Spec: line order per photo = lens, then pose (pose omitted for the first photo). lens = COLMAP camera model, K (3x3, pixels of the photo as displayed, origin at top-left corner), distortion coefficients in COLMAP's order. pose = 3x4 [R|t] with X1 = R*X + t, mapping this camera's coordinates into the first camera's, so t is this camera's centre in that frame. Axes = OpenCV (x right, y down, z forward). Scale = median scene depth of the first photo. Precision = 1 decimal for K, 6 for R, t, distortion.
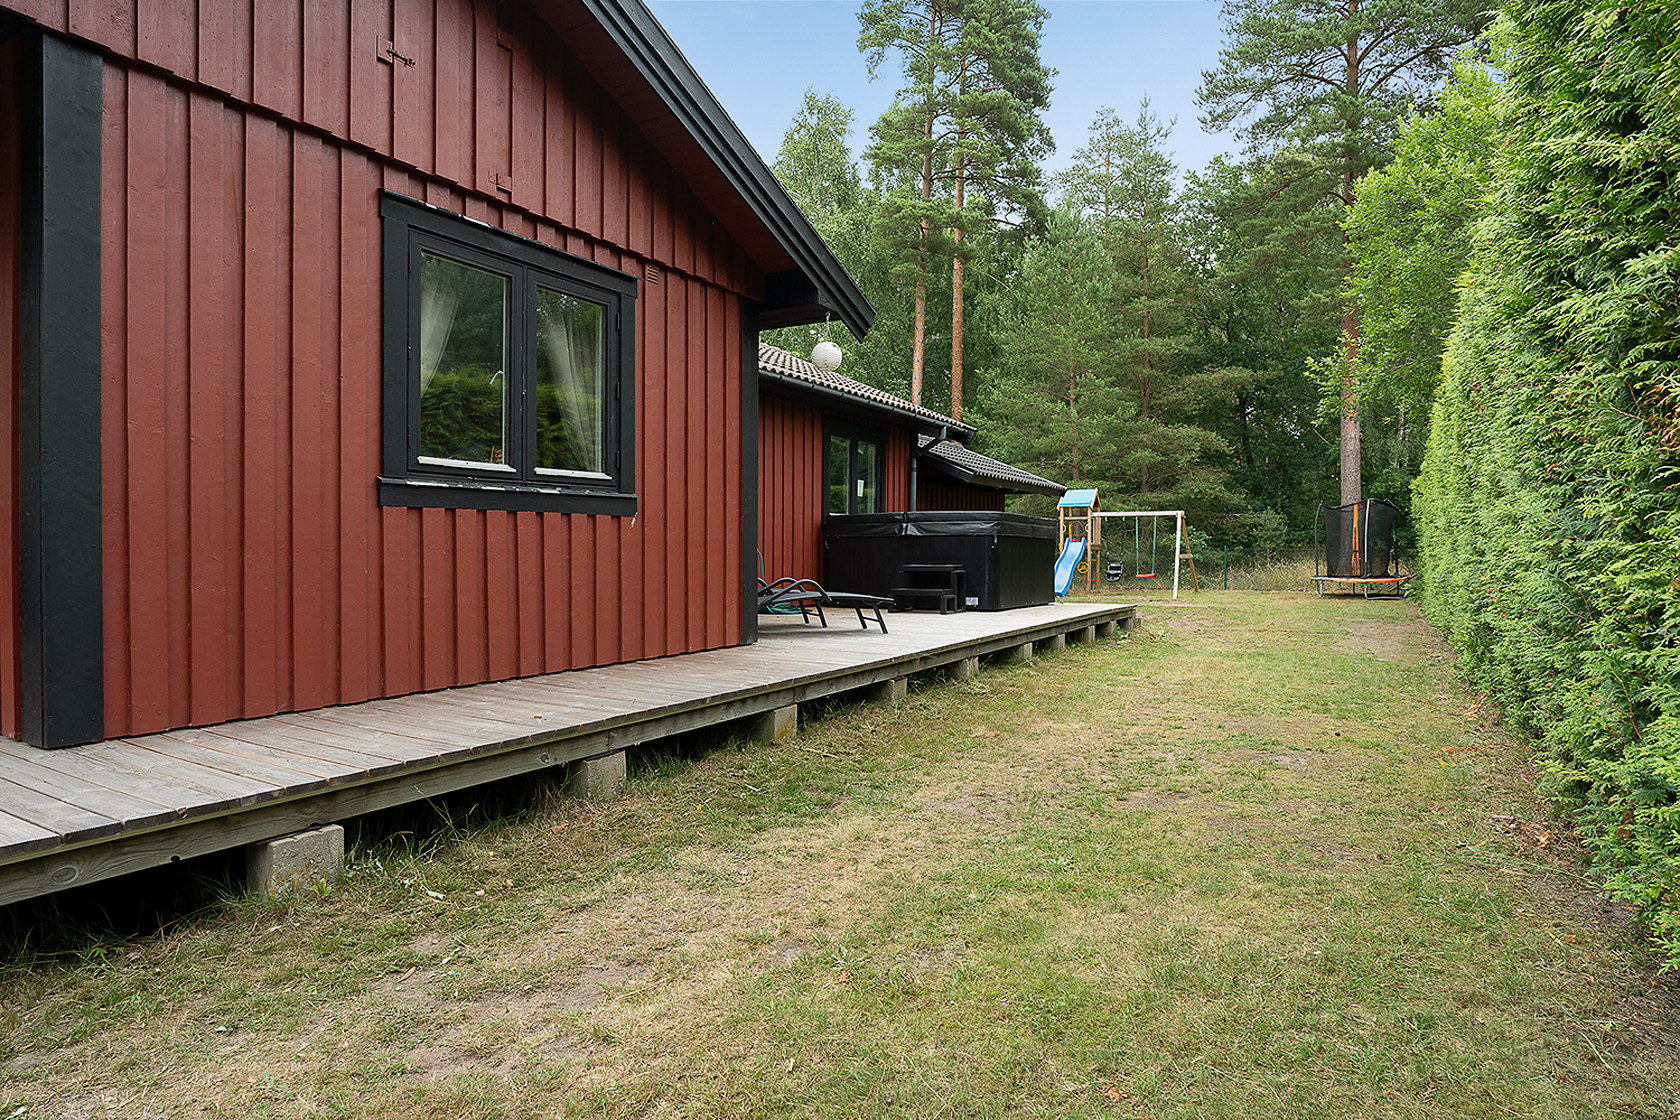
lens RADIAL K [[913.1, 0, 829.2], [0, 913.1, 552.1], [0, 0, 1]] dist [-0.001160, 0.000092]
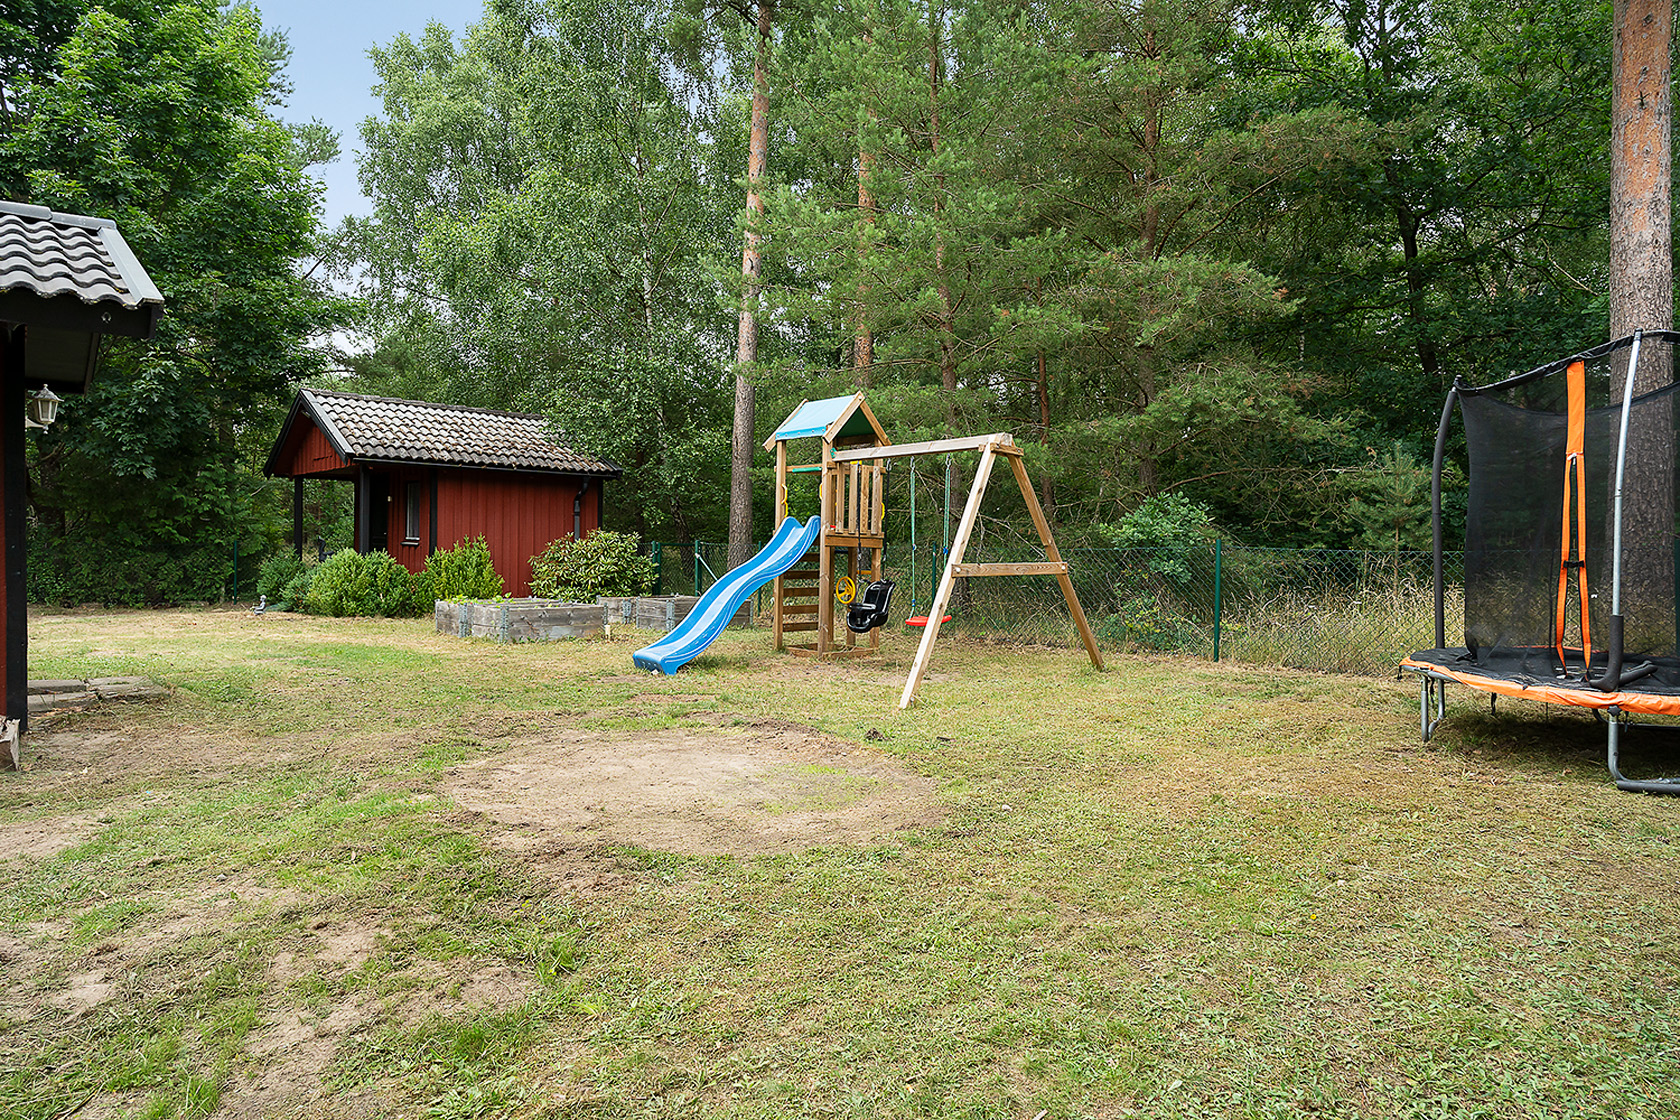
lens RADIAL K [[913.1, 0, 829.2], [0, 913.1, 552.1], [0, 0, 1]] dist [-0.001160, 0.000092]
pose [[0.967768, 0.007805, -0.251722, 0.379543], [-0.006582, 0.999962, 0.005702, -0.002870], [0.251757, -0.003862, 0.967783, 0.610499]]
